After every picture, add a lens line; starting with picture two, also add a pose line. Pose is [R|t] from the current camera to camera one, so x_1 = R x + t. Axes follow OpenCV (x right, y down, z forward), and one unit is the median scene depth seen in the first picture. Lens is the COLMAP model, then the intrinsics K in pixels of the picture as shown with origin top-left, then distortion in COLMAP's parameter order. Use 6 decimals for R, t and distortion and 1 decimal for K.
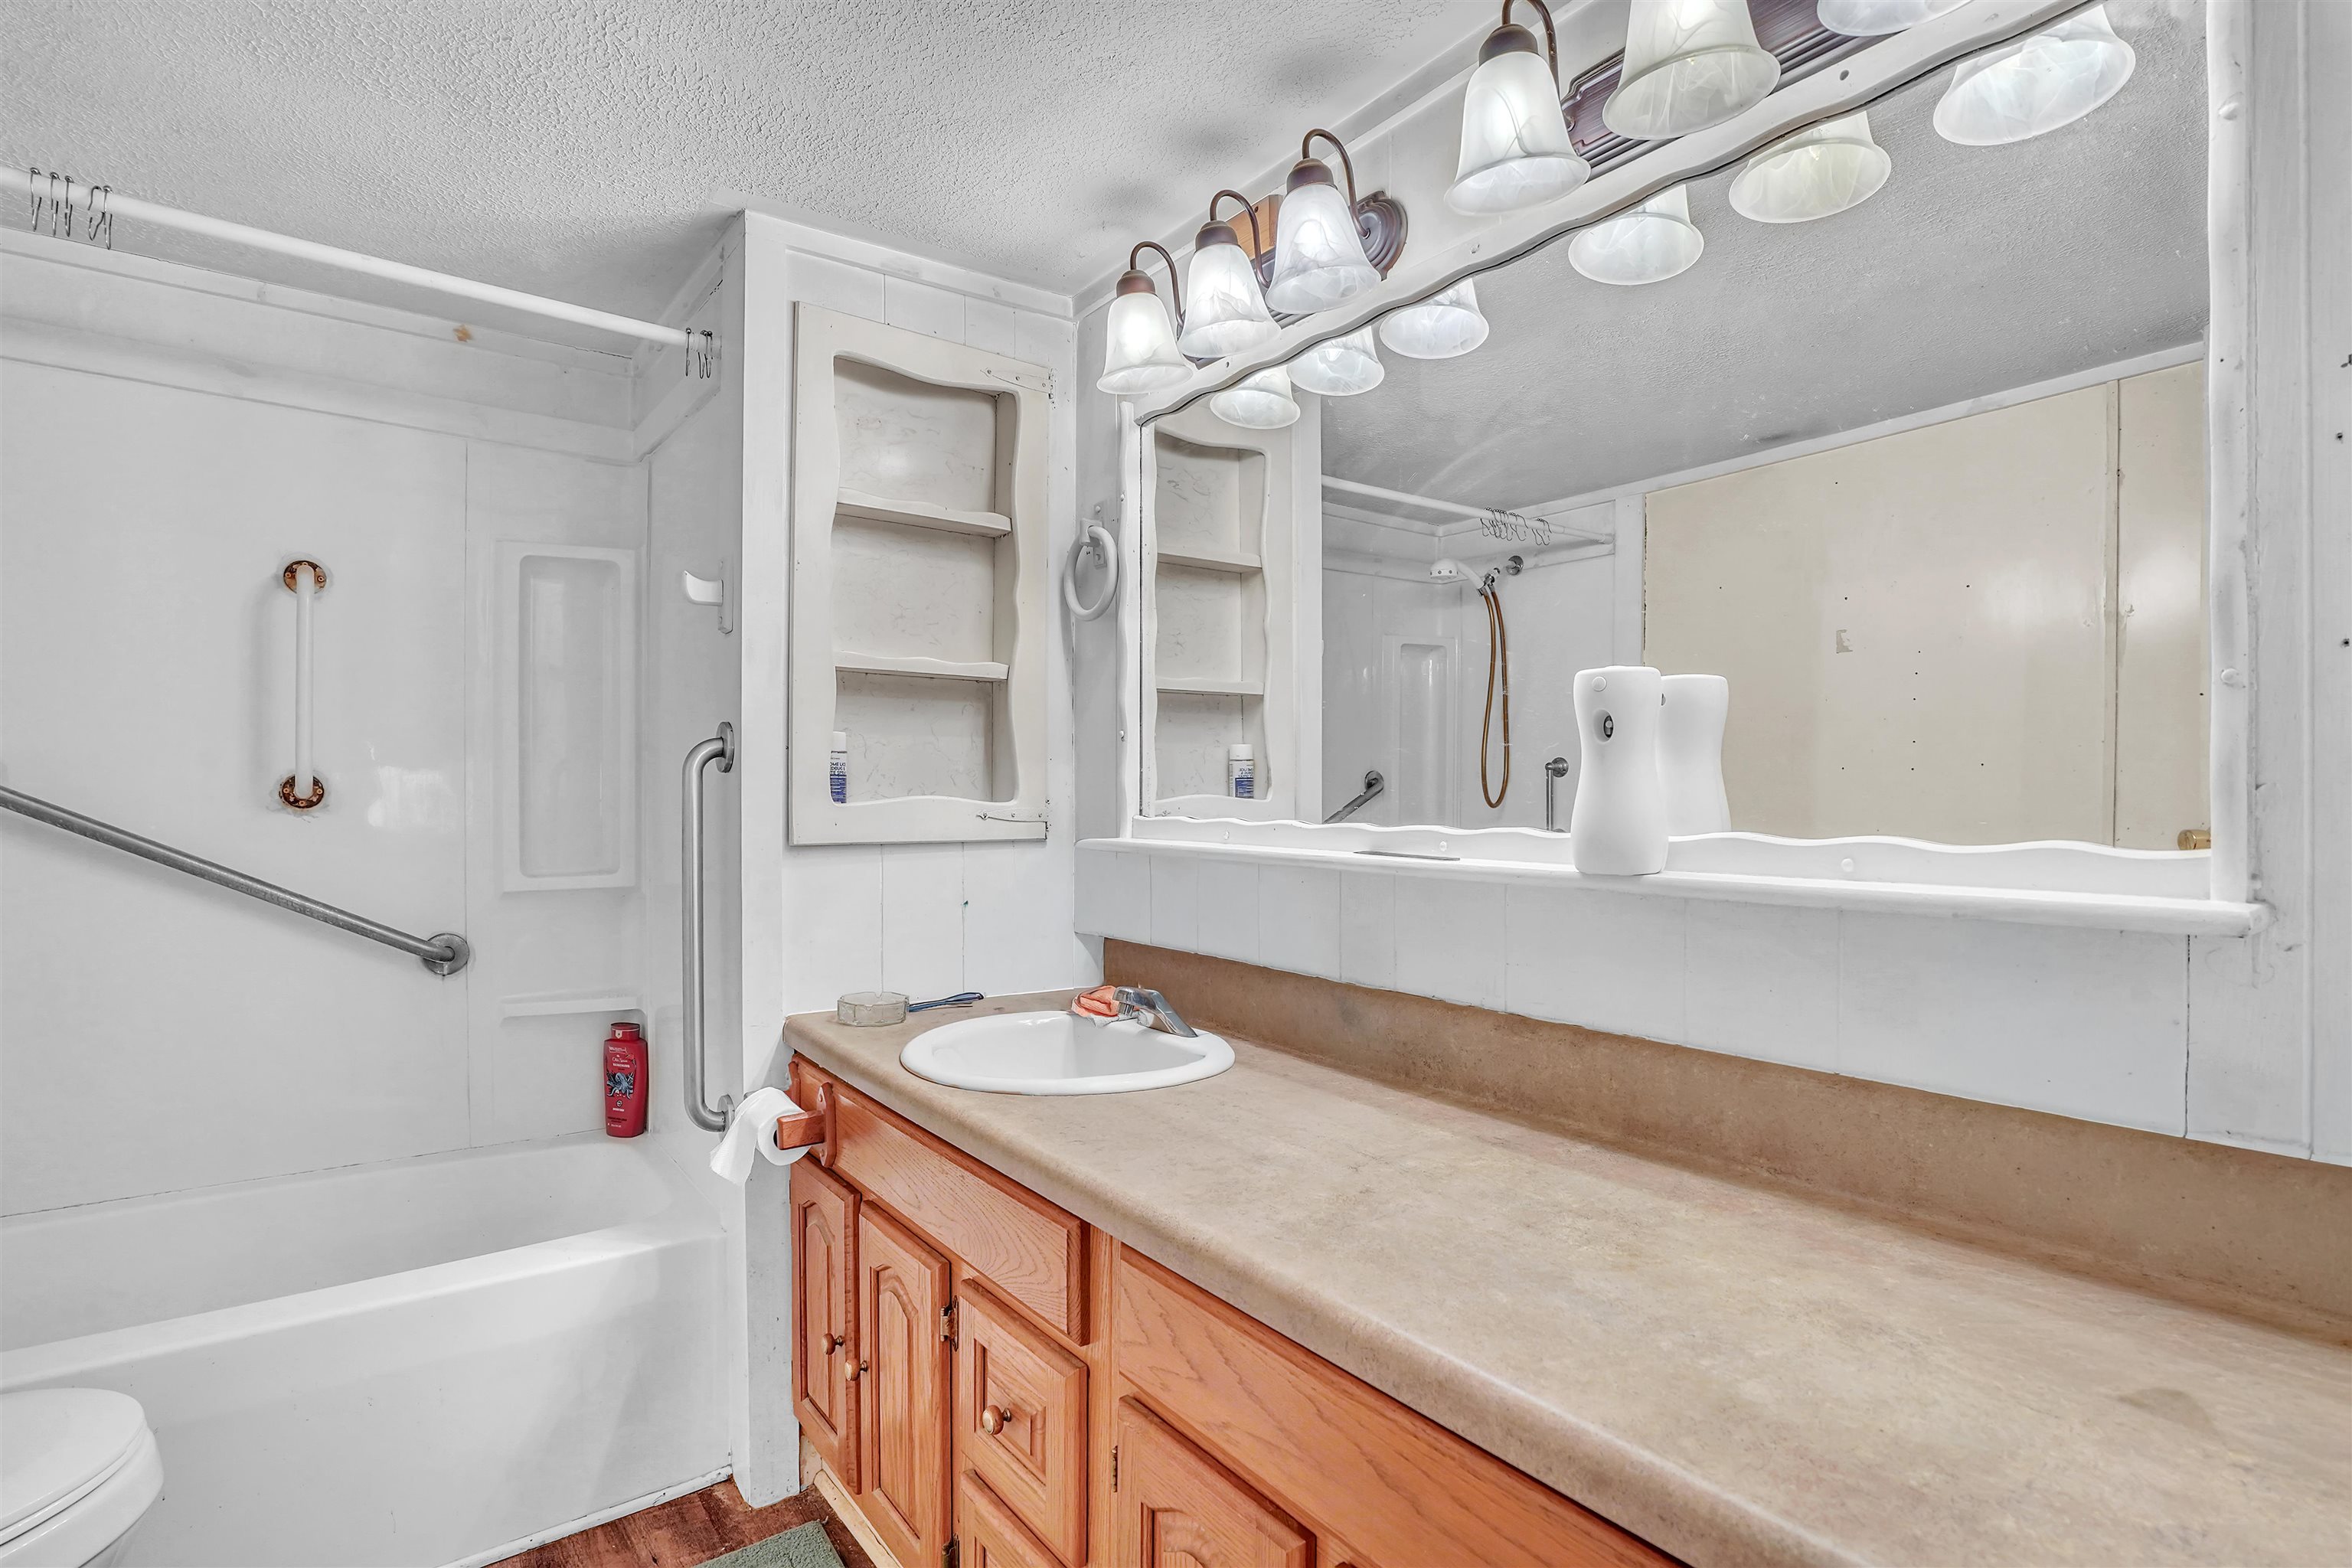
lens RADIAL K [[1086.3, 0, 1177.0], [0, 1086.3, 776.7], [0, 0, 1]] dist [-0.051142, 0.019626]
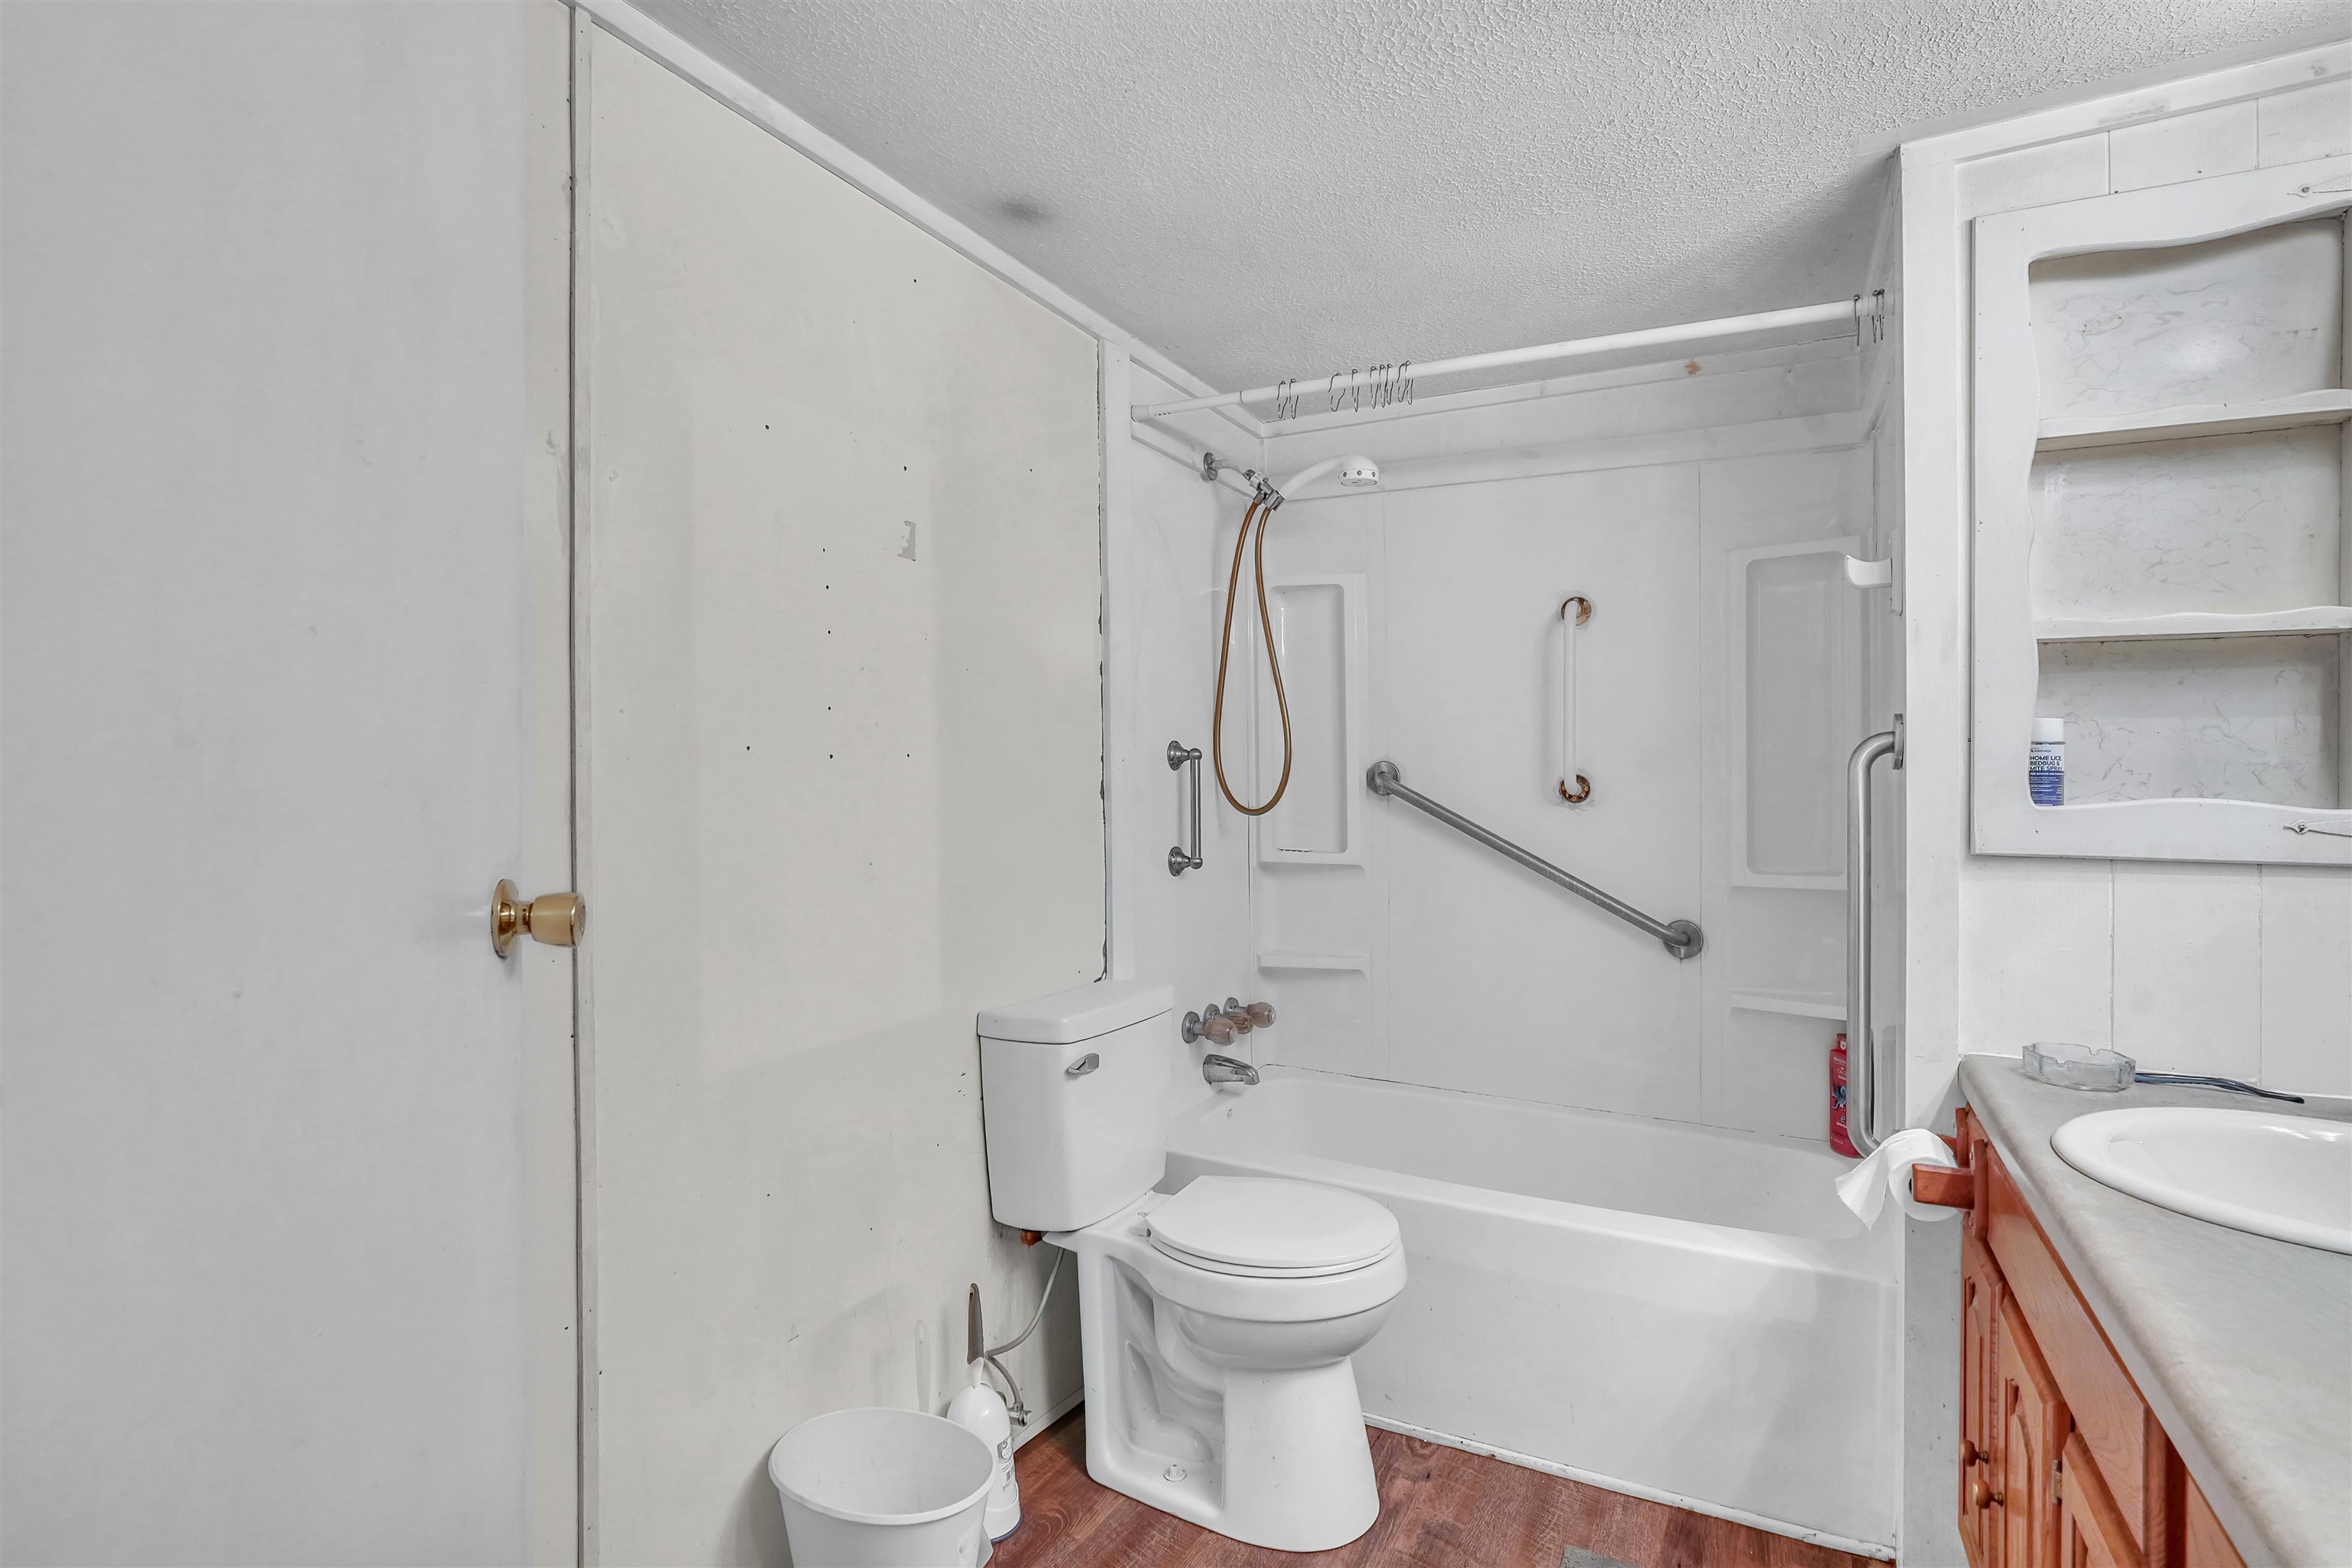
lens RADIAL K [[1115.0, 0, 1176.7], [0, 1115.0, 743.8], [0, 0, 1]] dist [-0.054455, 0.018852]
pose [[0.436205, -0.029665, -0.899358, 0.135680], [0.003717, 0.999507, -0.031166, 0.000860], [0.899840, 0.010252, 0.436100, 0.054407]]
